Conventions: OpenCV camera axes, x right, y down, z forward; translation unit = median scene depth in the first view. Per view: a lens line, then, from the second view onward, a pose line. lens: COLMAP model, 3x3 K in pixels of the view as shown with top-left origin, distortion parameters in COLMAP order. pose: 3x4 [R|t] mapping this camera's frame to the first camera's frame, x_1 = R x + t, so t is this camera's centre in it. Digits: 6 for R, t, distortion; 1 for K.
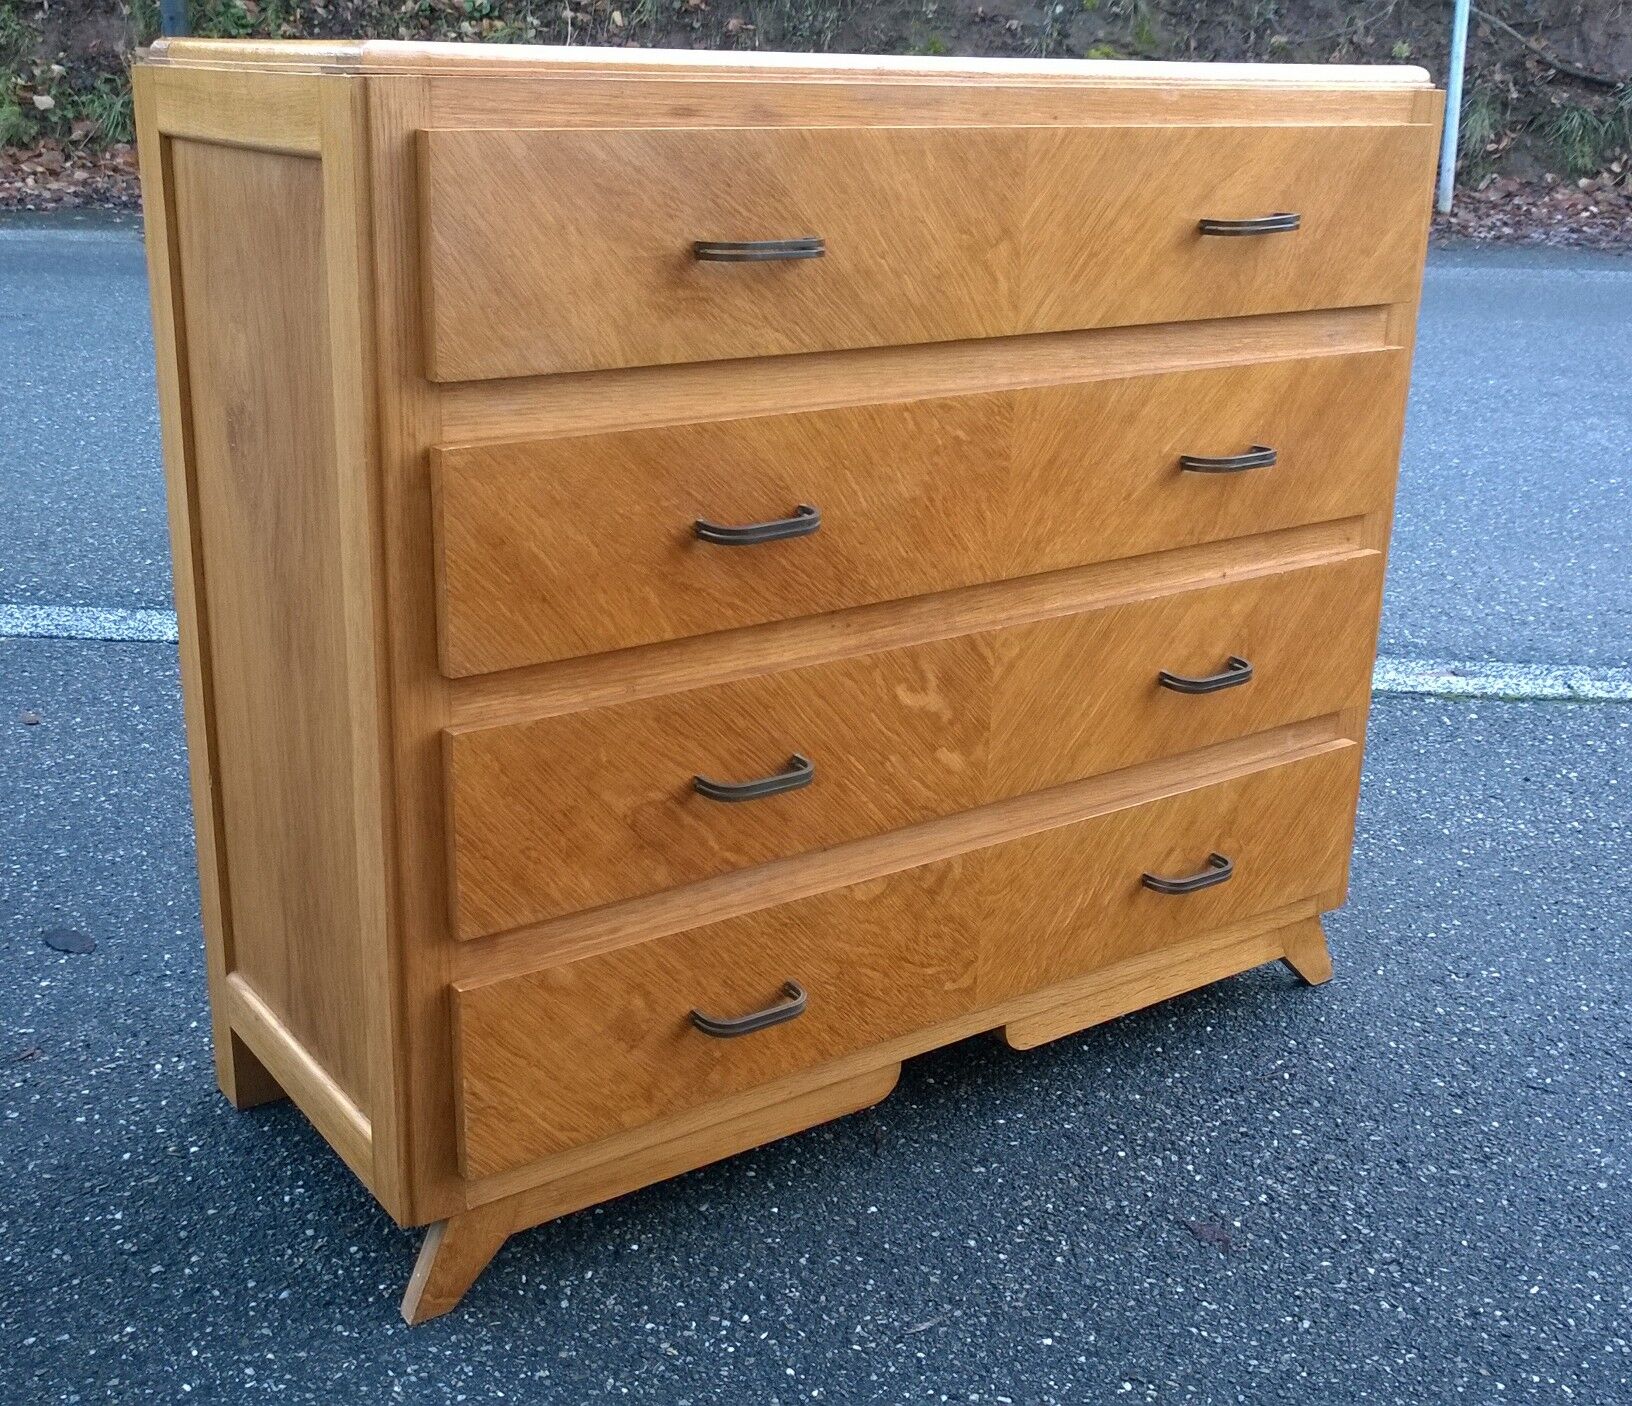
lens RADIAL K [[1914.2, 0, 787.1], [0, 1914.2, 725.2], [0, 0, 1]] dist [0.019379, -0.039375]
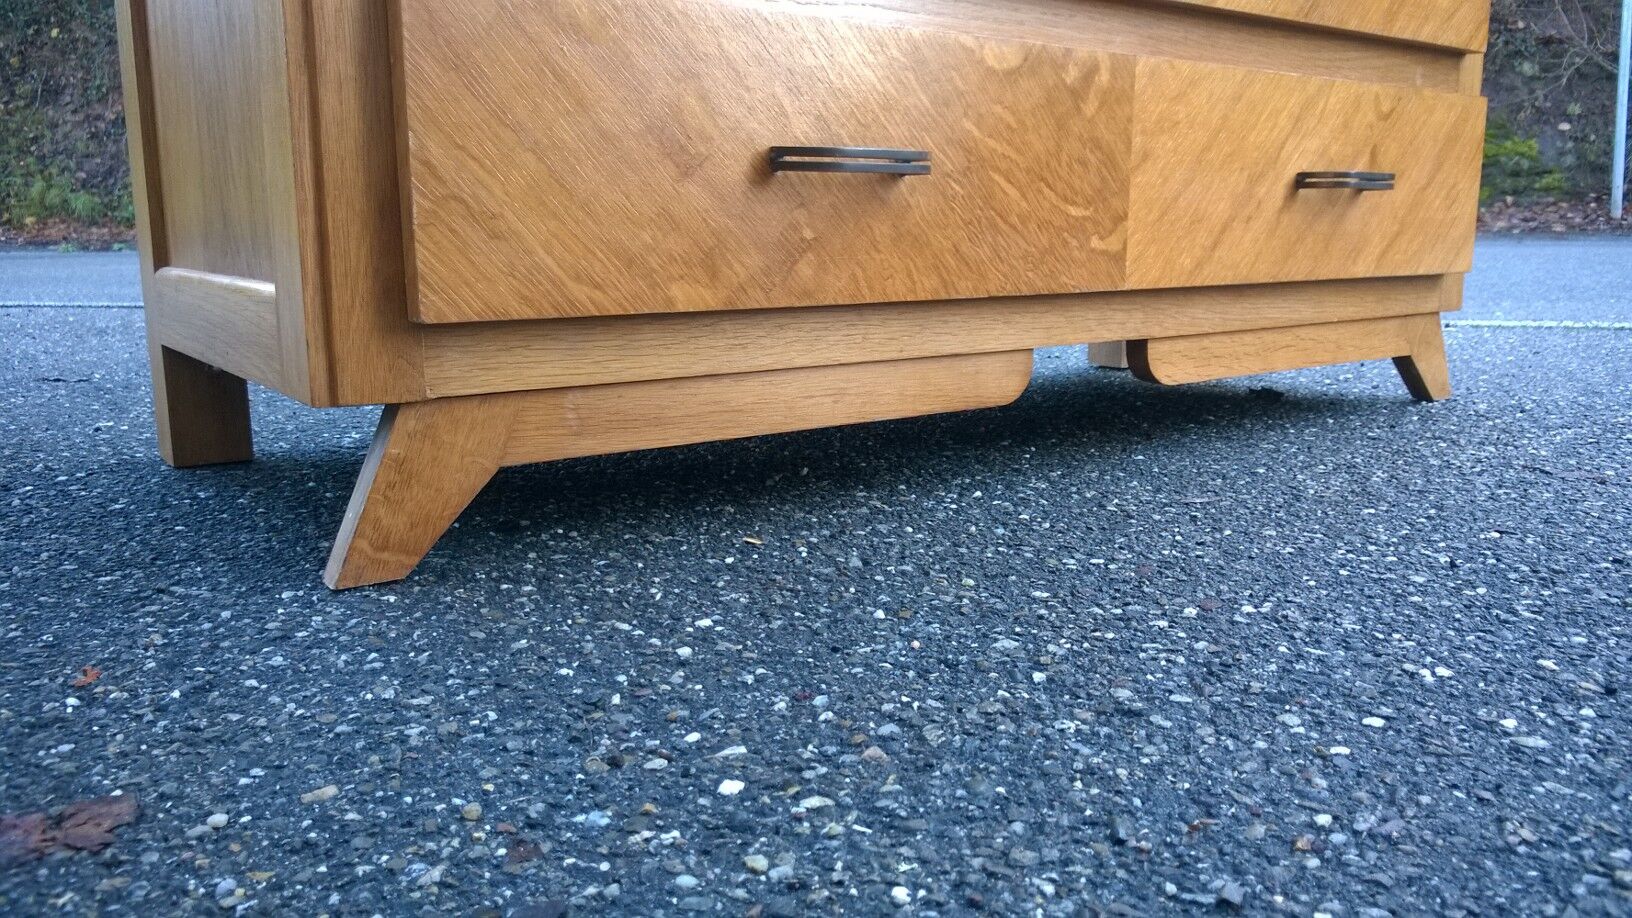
lens RADIAL K [[1259.2, 0, 816.0], [0, 1259.2, 459.0], [0, 0, 1]] dist [-0.001947, -0.008935]
pose [[0.999108, -0.029431, 0.030282, -0.052048], [0.033584, 0.988517, -0.147331, 0.333763], [-0.025598, 0.148217, 0.988624, 0.585446]]
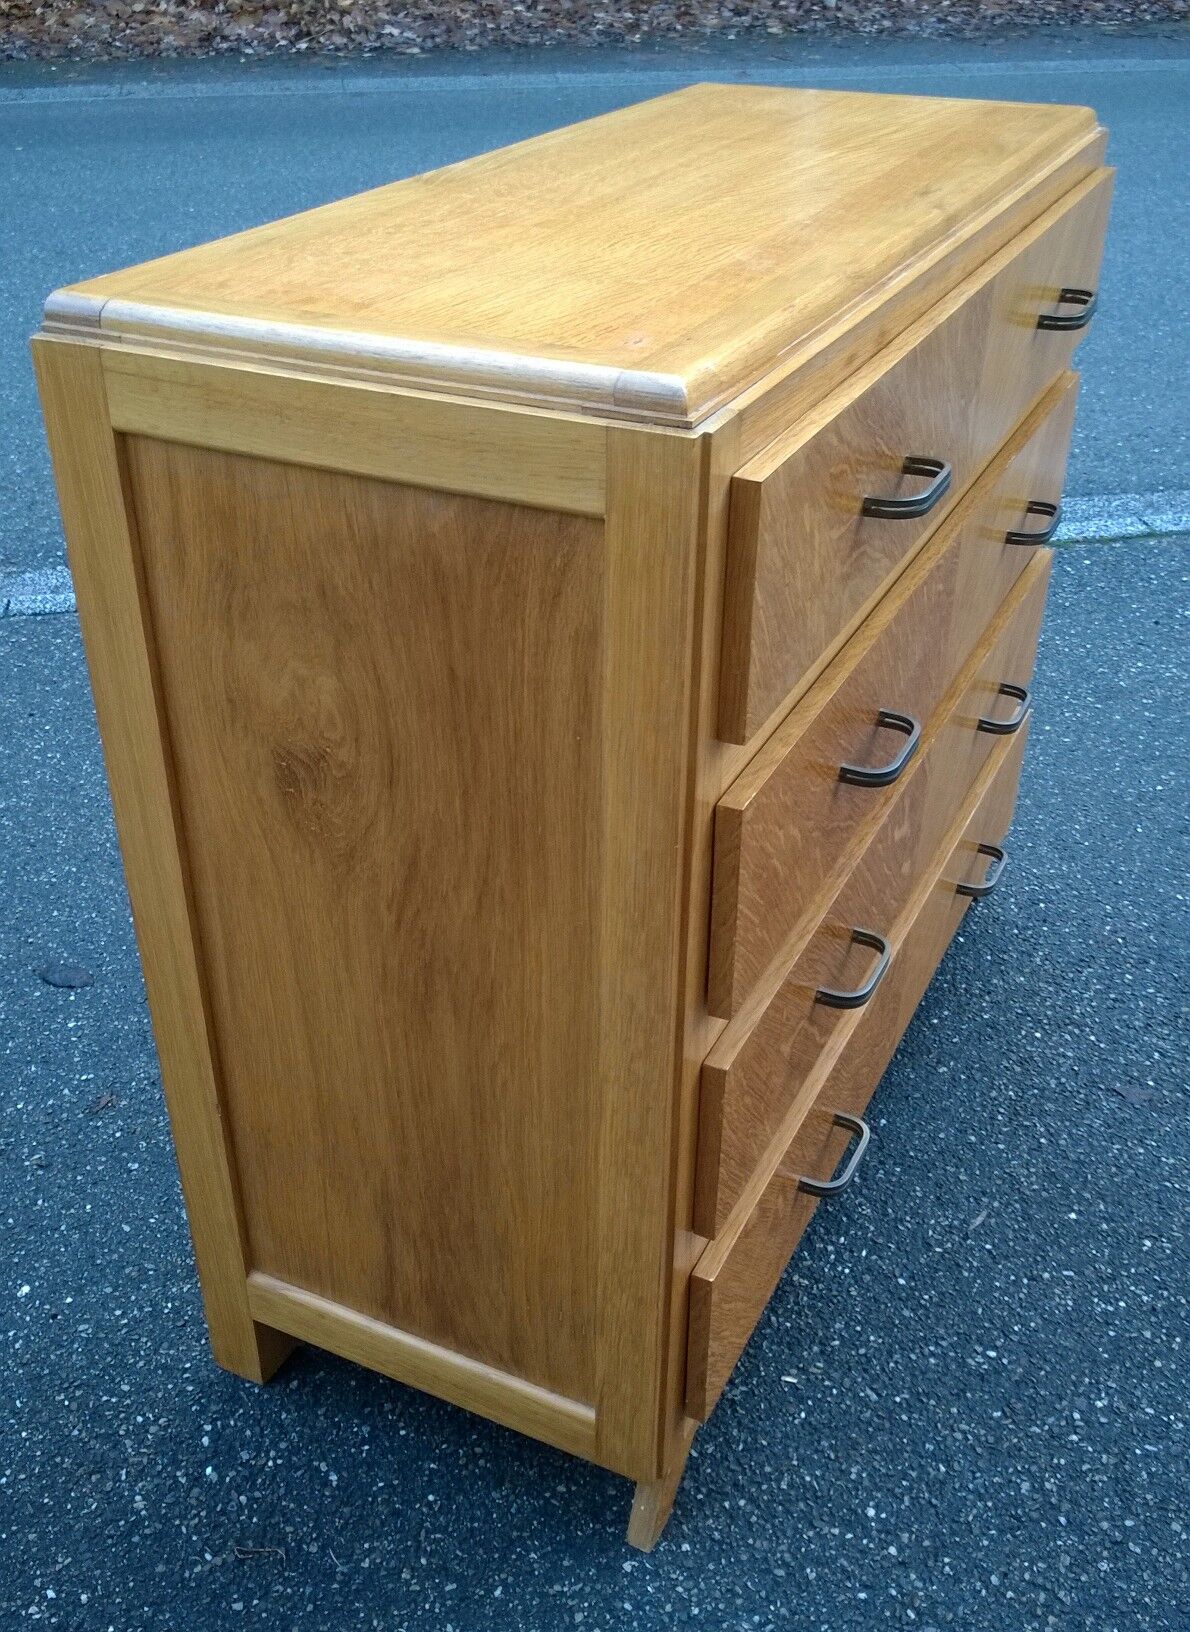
lens RADIAL K [[1616.0, 0, 591.2], [0, 1616.0, 867.4], [0, 0, 1]] dist [-0.001711, 0.006090]
pose [[0.874131, -0.280010, 0.396849, -0.467215], [0.175692, 0.944049, 0.279113, -0.290465], [-0.452799, -0.174258, 0.874418, 0.309618]]
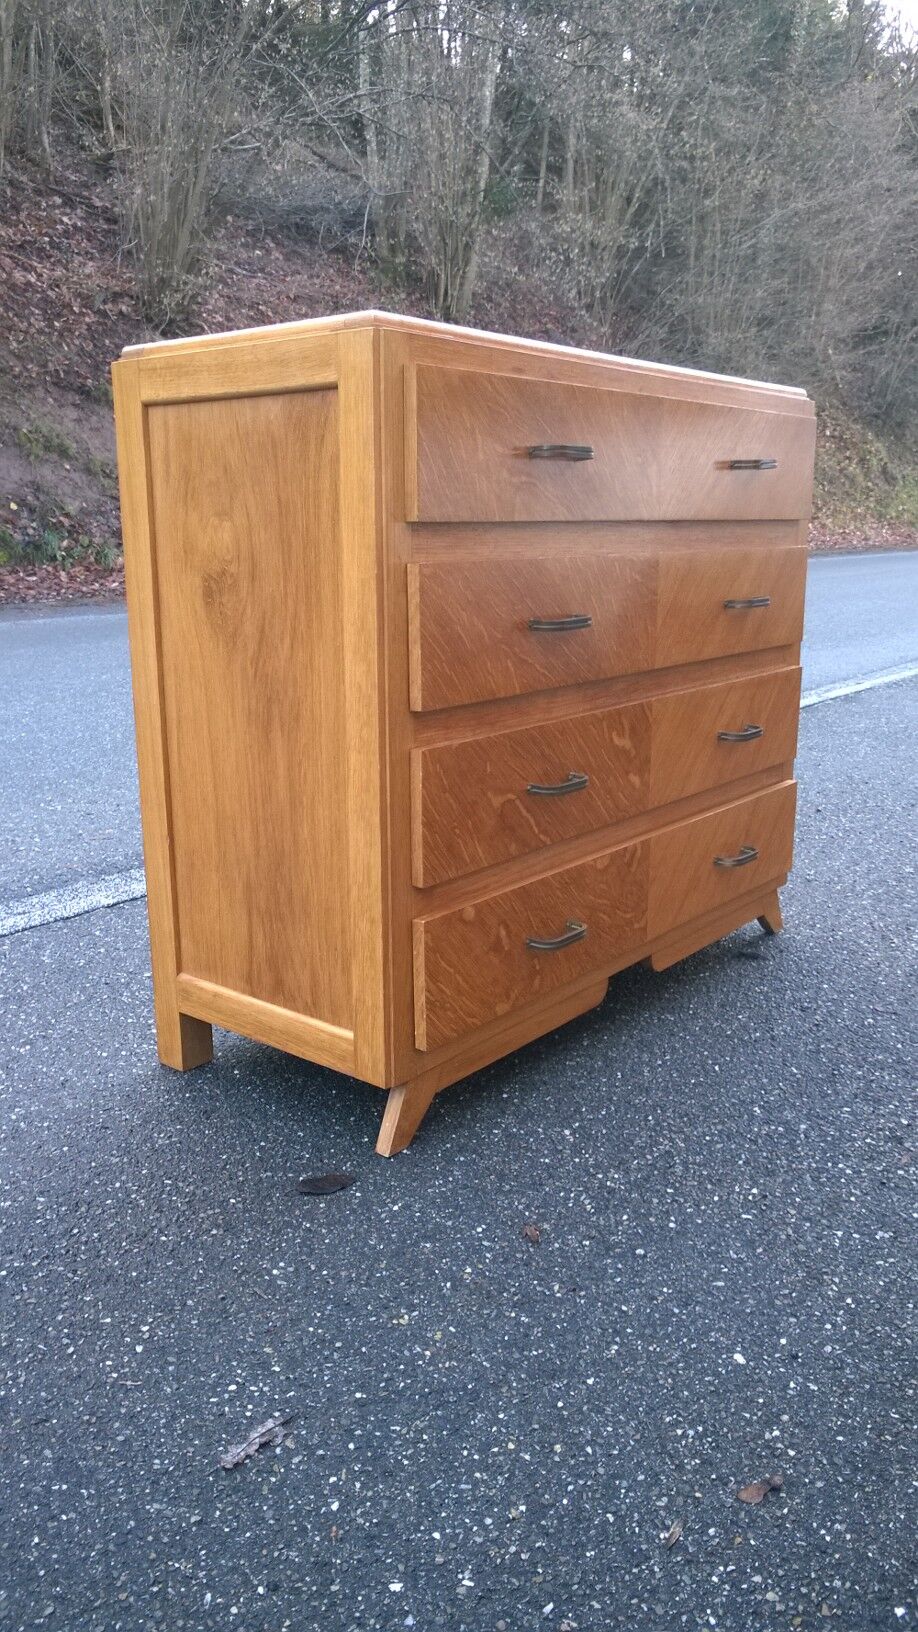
lens RADIAL K [[1259.2, 0, 456.3], [0, 1259.2, 836.0], [0, 0, 1]] dist [-0.001947, -0.008935]
pose [[0.961781, -0.092718, 0.257646, -0.377226], [0.115103, 0.990655, -0.073170, 0.138170], [-0.248454, 0.100030, 0.963465, -0.002566]]
